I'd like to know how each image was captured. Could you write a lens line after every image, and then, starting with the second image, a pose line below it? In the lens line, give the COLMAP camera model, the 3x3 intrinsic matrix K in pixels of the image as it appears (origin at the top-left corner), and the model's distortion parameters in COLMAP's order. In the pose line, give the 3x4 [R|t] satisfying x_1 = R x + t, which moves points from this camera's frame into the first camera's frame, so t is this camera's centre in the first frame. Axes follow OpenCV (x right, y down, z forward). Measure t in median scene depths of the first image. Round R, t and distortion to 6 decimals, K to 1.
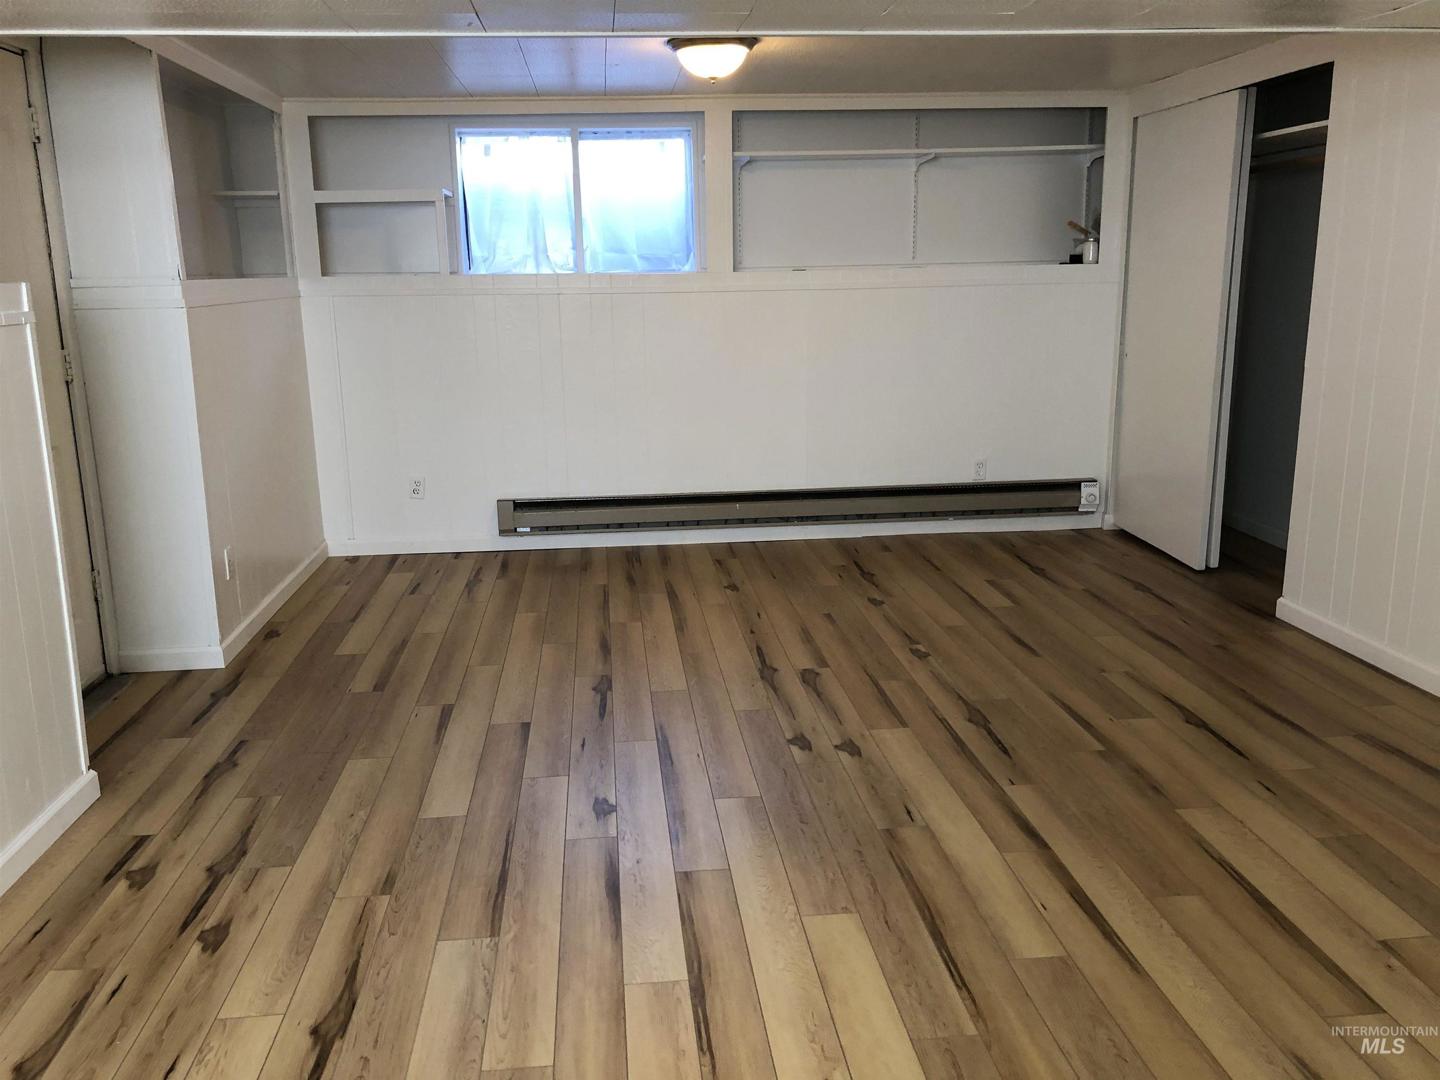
lens RADIAL K [[1200.7, 0, 724.1], [0, 1200.7, 541.1], [0, 0, 1]] dist [0.183845, -0.021649]
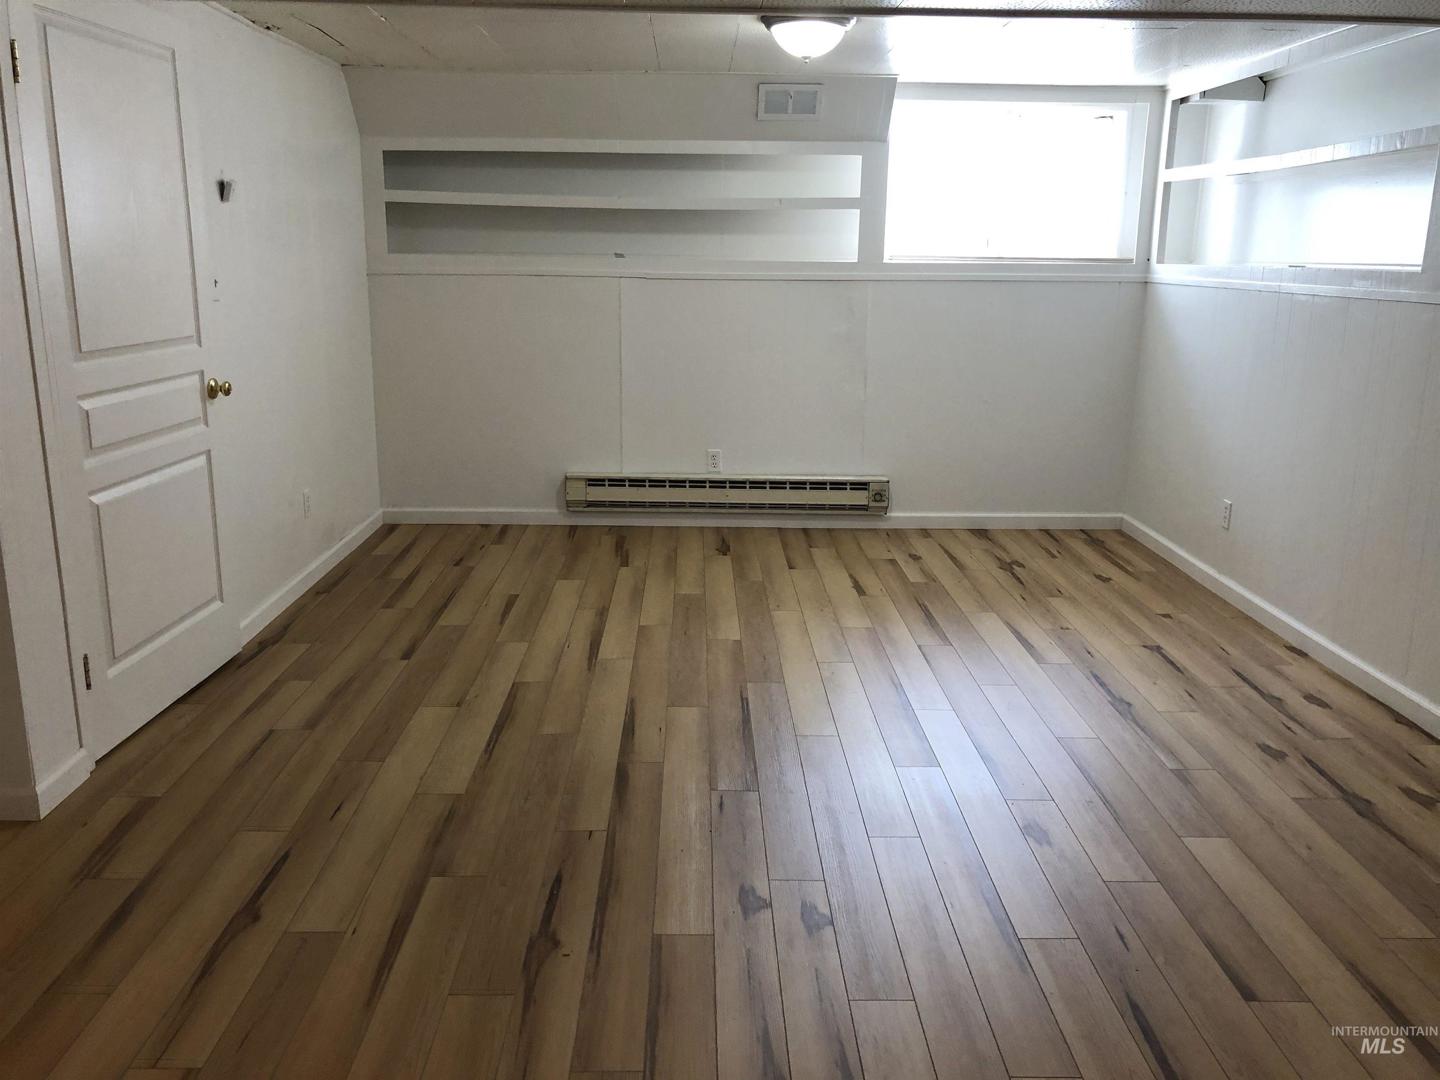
lens RADIAL K [[1200.7, 0, 721.4], [0, 1200.7, 532.4], [0, 0, 1]] dist [0.183845, -0.021649]
pose [[-0.996089, -0.034702, 0.081258, 0.077926], [0.006138, 0.890251, 0.455430, -0.439777], [-0.088144, 0.454147, -0.886556, 1.802474]]
